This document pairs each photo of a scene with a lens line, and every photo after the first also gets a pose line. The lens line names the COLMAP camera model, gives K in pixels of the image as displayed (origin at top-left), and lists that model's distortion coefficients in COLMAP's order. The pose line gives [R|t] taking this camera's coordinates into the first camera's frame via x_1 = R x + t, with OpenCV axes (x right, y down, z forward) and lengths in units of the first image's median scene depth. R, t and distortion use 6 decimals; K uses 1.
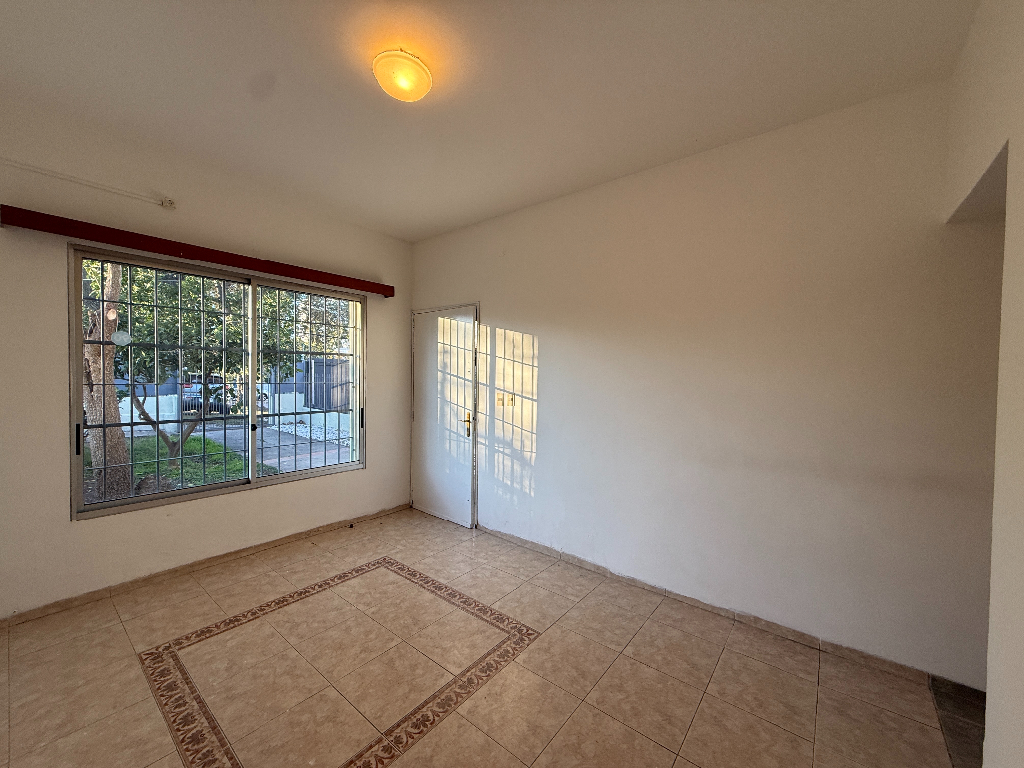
lens RADIAL K [[407.9, 0, 507.3], [0, 407.9, 385.4], [0, 0, 1]] dist [0.001684, 0.000303]
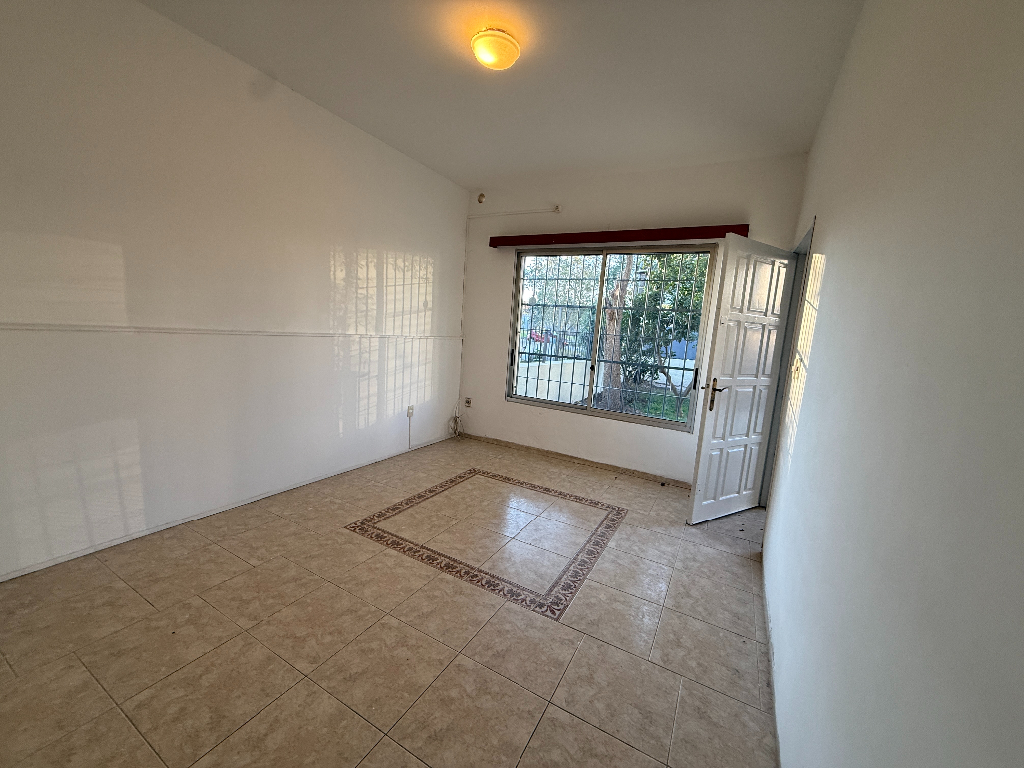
lens RADIAL K [[409.2, 0, 509.2], [0, 409.2, 388.5], [0, 0, 1]] dist [0.019370, 0.000047]
pose [[0.170487, 0.136218, -0.975899, 0.686706], [-0.094837, 0.988069, 0.121349, 0.037922], [0.980785, 0.071863, 0.181372, 0.595646]]
